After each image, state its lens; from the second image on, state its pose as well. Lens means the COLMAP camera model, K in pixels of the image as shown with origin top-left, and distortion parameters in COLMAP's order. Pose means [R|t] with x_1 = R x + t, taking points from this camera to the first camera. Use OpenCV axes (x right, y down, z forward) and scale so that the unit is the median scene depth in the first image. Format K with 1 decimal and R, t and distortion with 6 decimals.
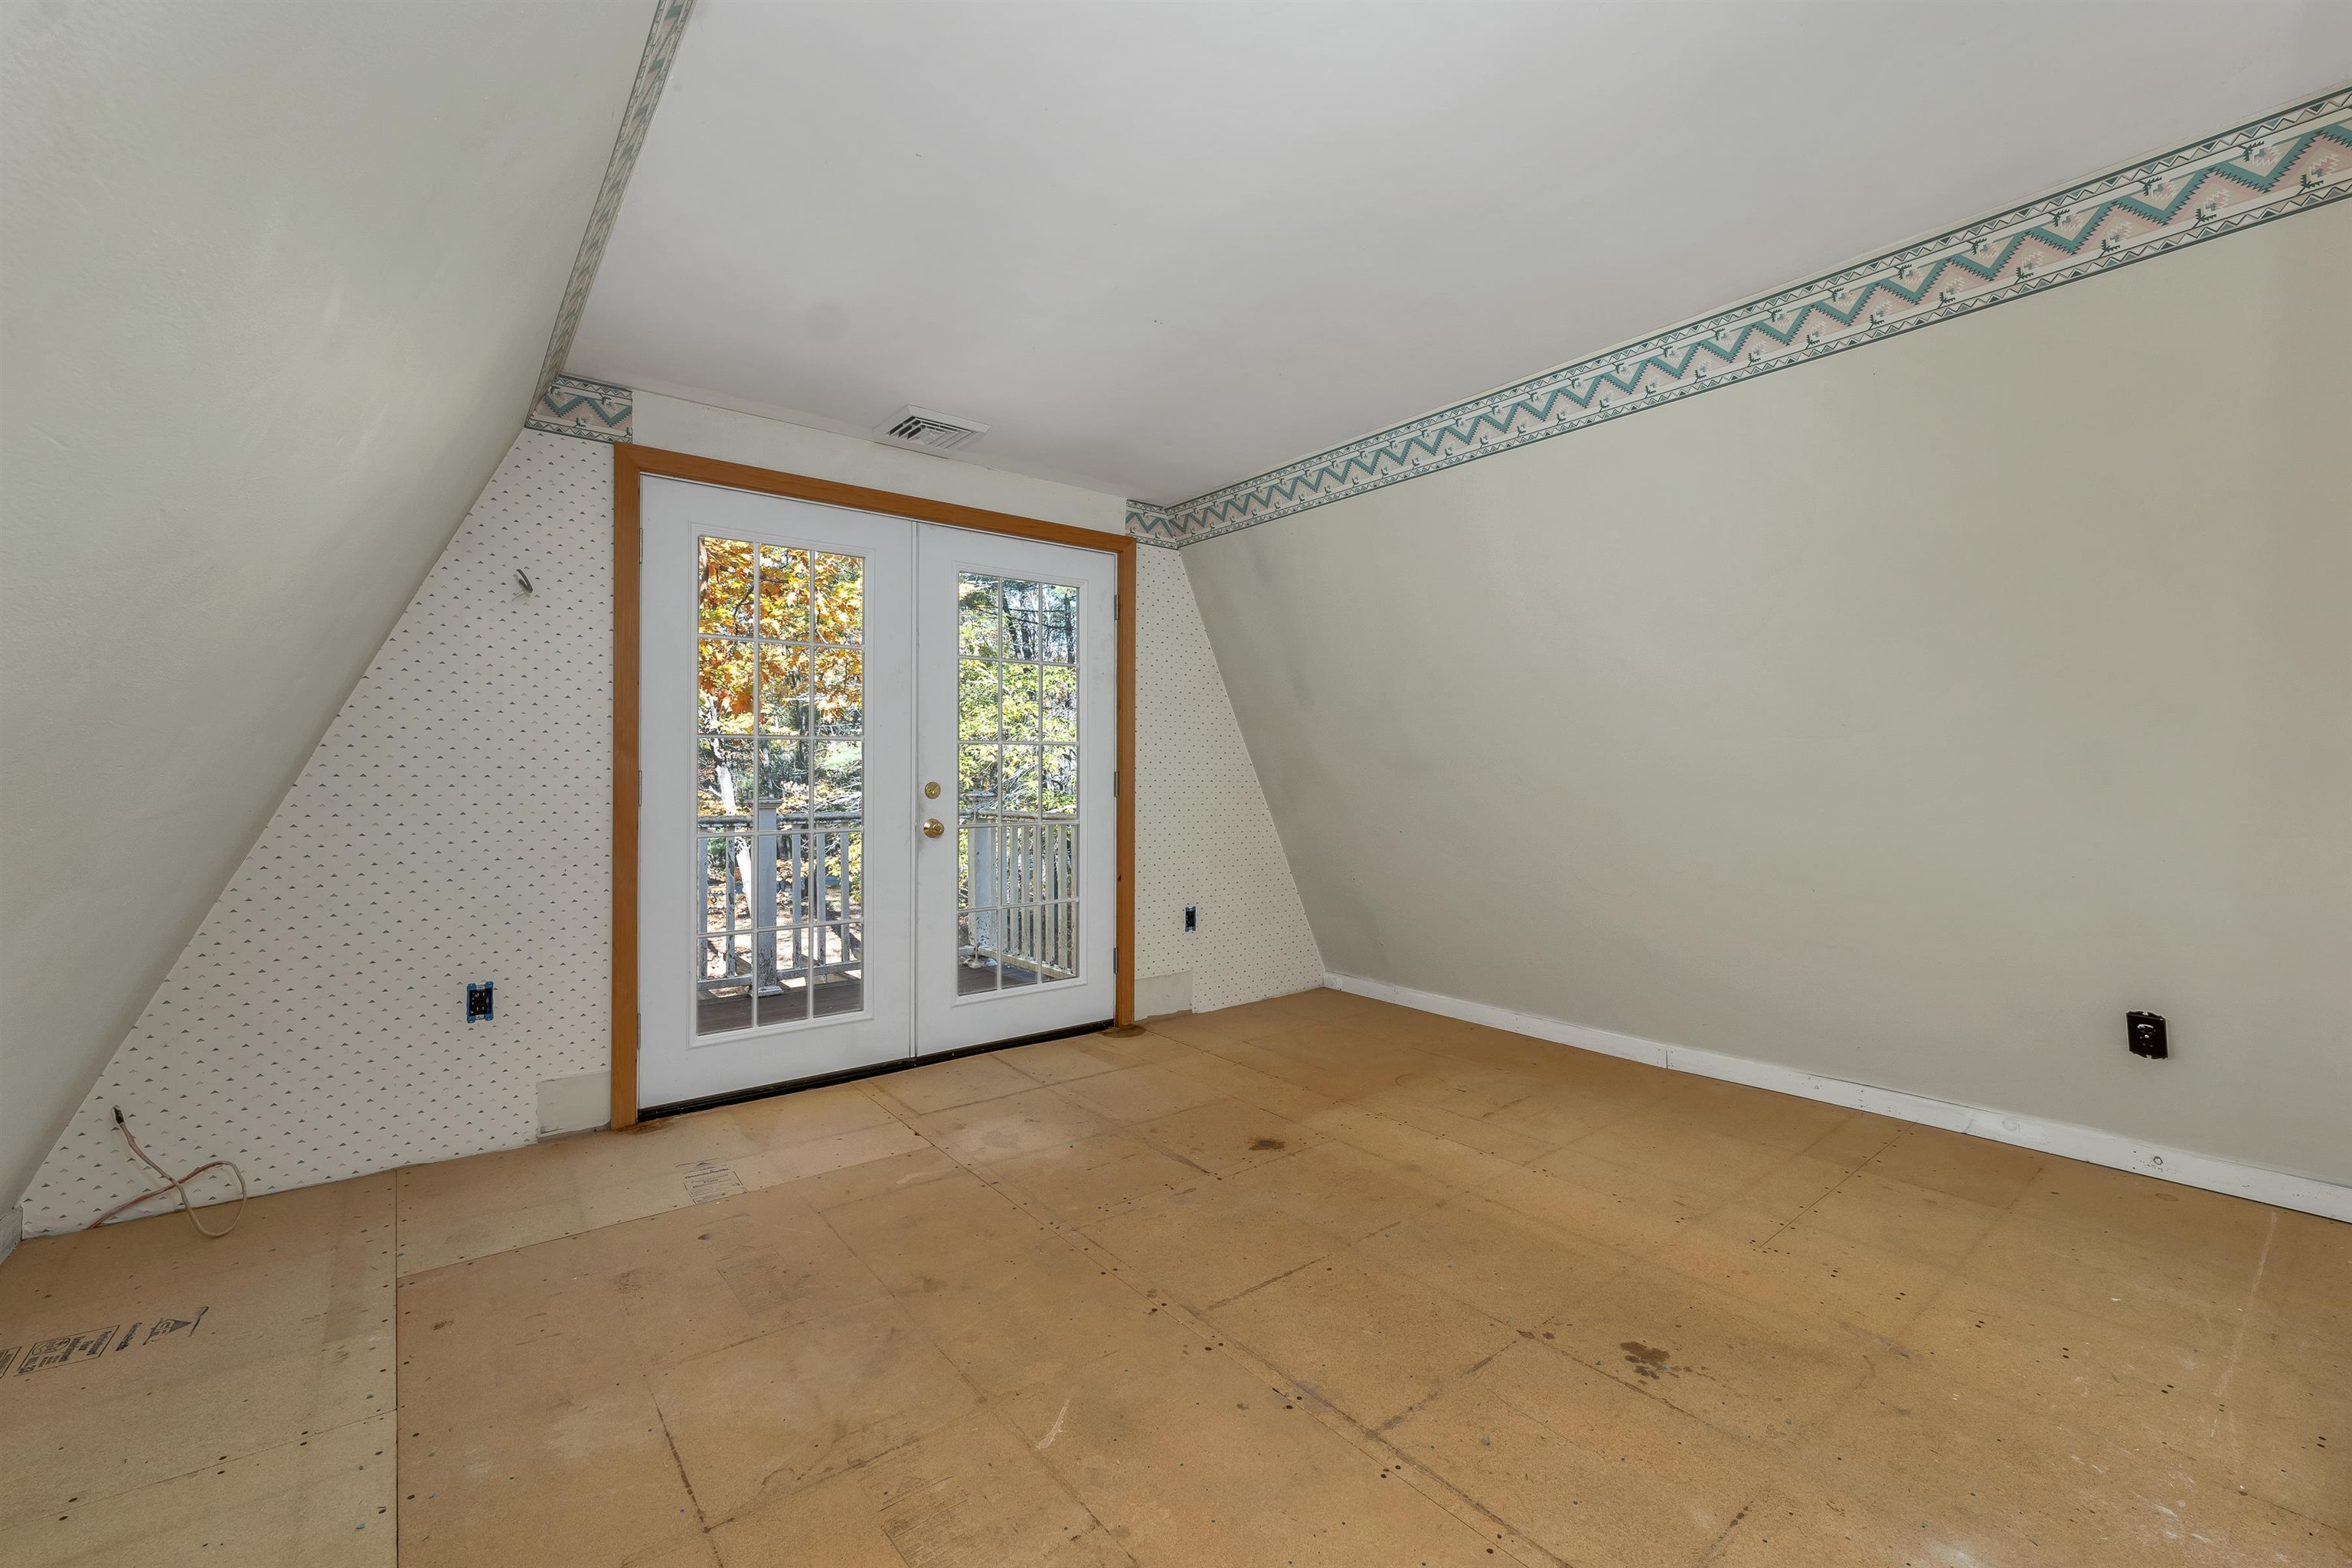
lens RADIAL K [[977.6, 0, 1173.0], [0, 977.6, 787.5], [0, 0, 1]] dist [0.002615, -0.000562]
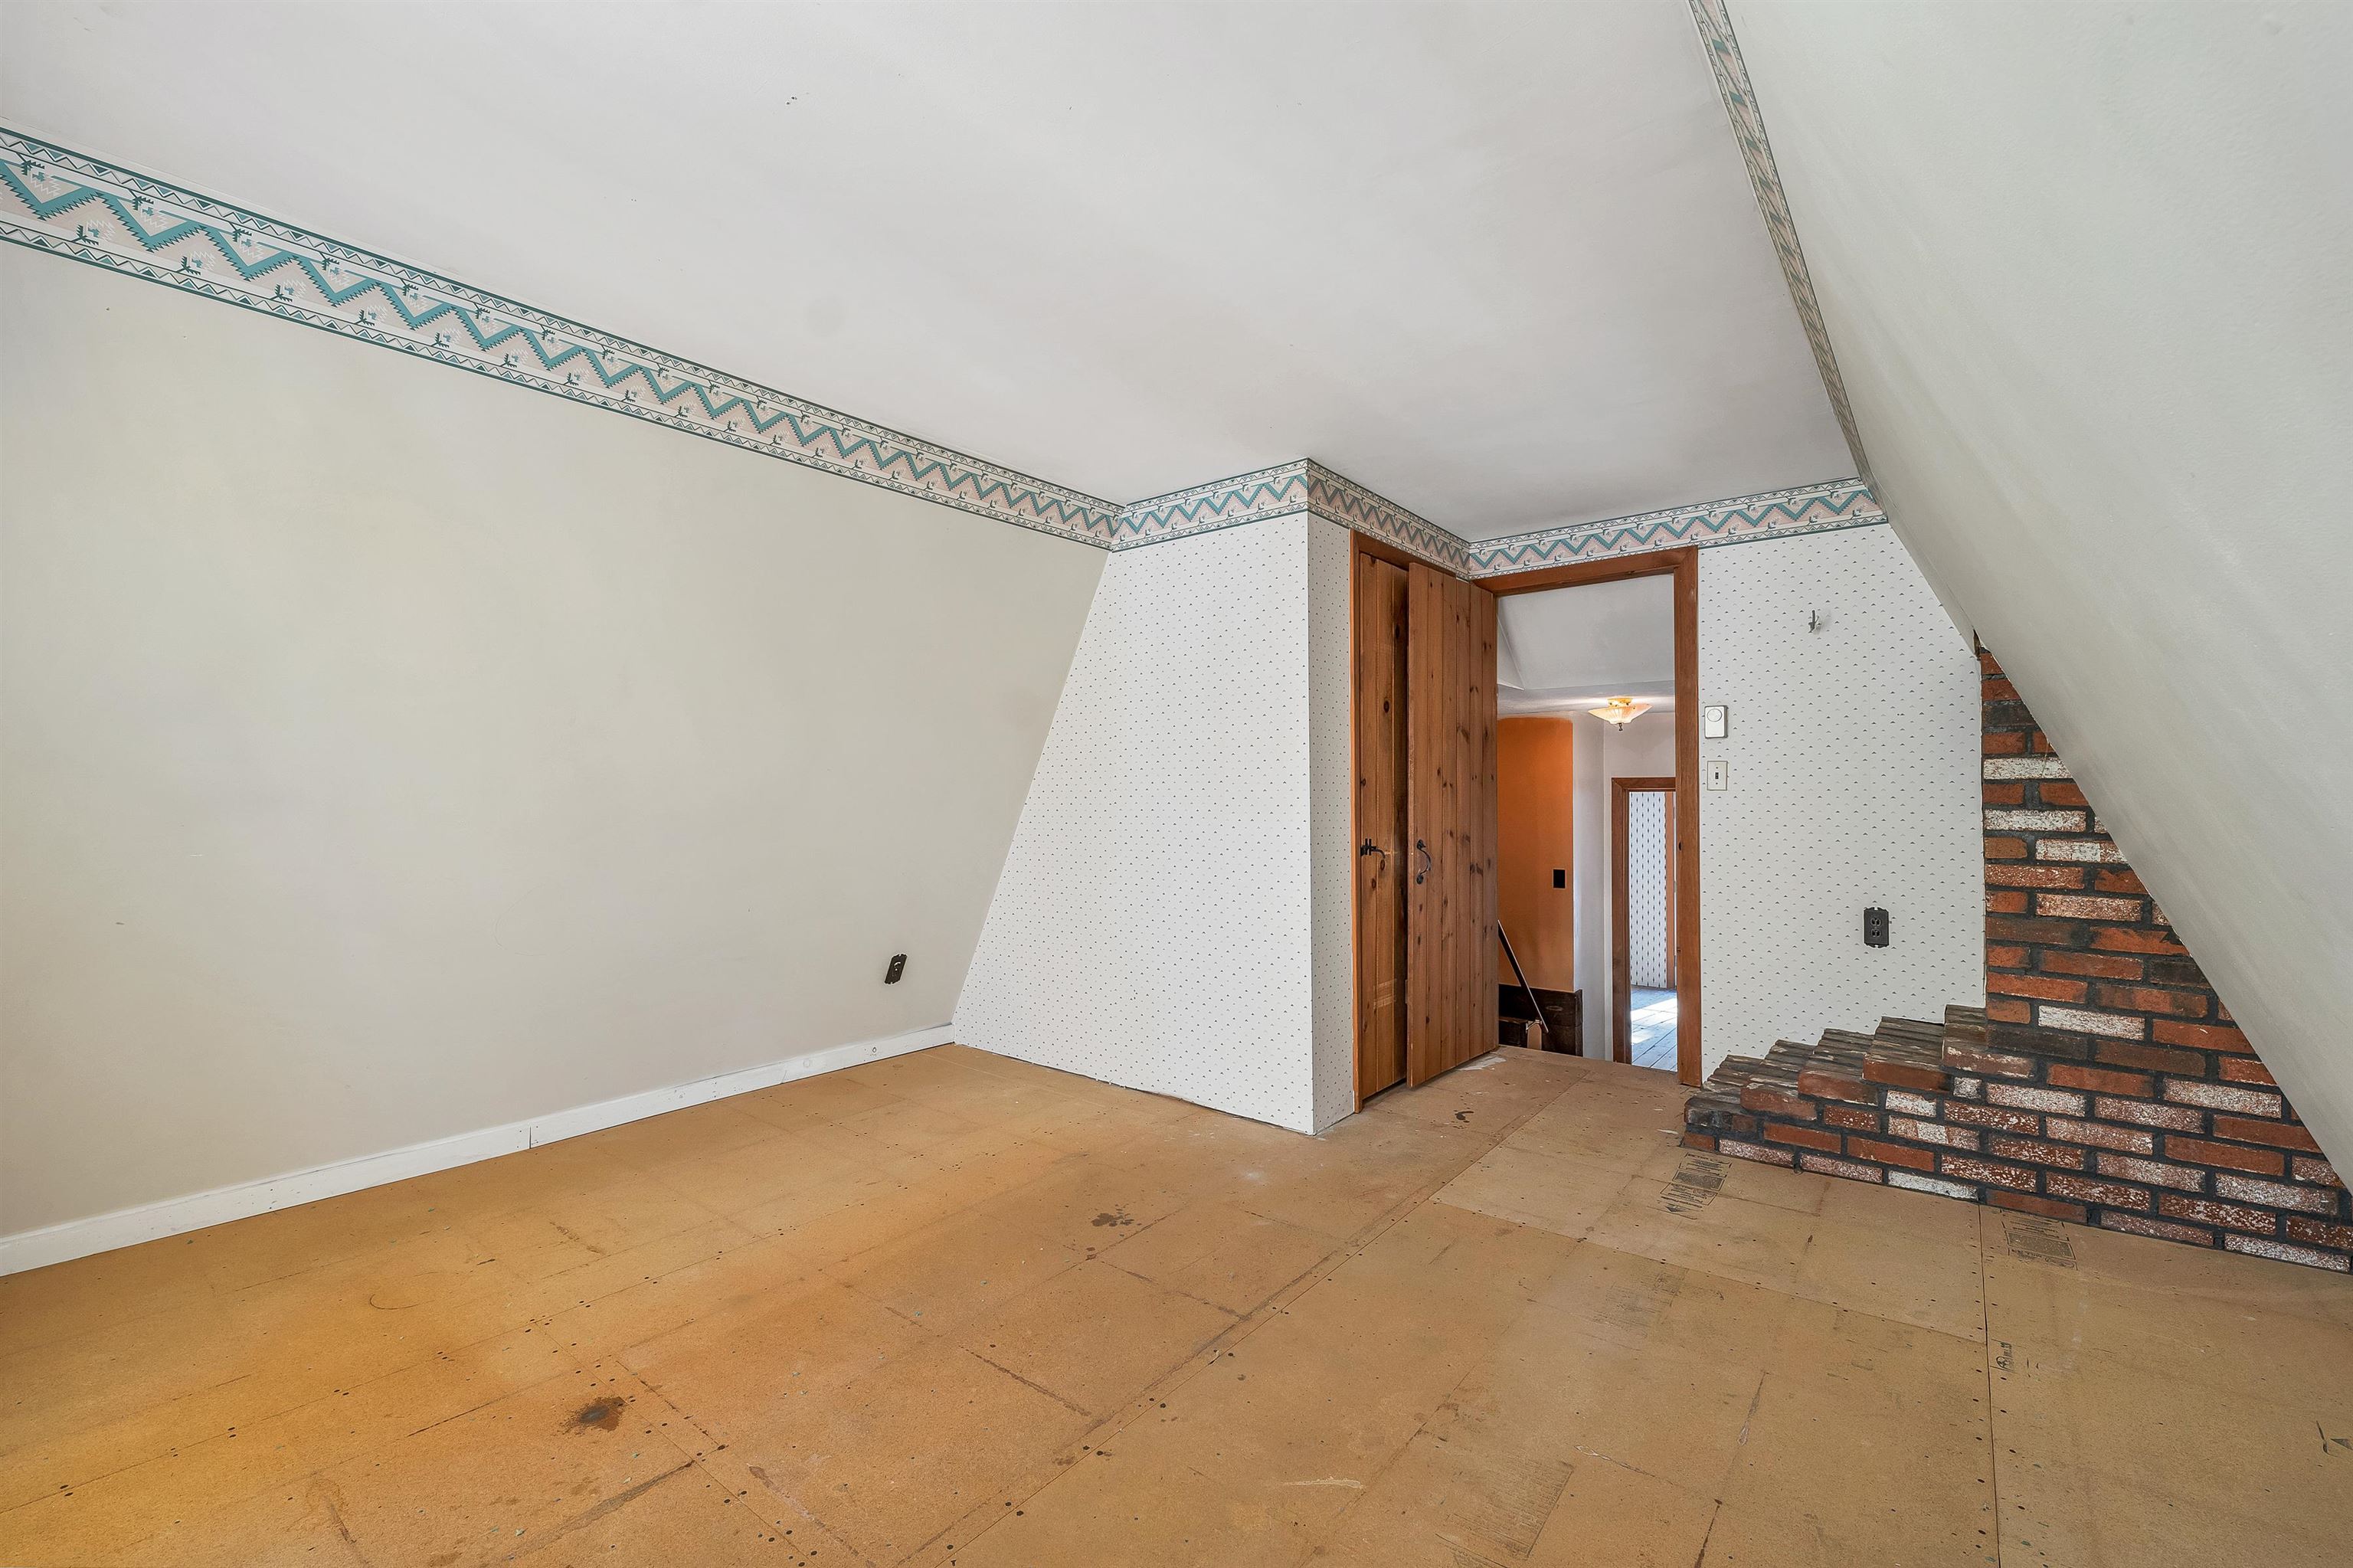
lens RADIAL K [[987.4, 0, 1183.4], [0, 987.4, 818.9], [0, 0, 1]] dist [-0.023926, 0.004549]
pose [[-0.238065, -0.016522, 0.971109, -0.830969], [0.020754, 0.999540, 0.022094, -0.025368], [-0.971027, 0.025414, -0.237613, 1.105317]]
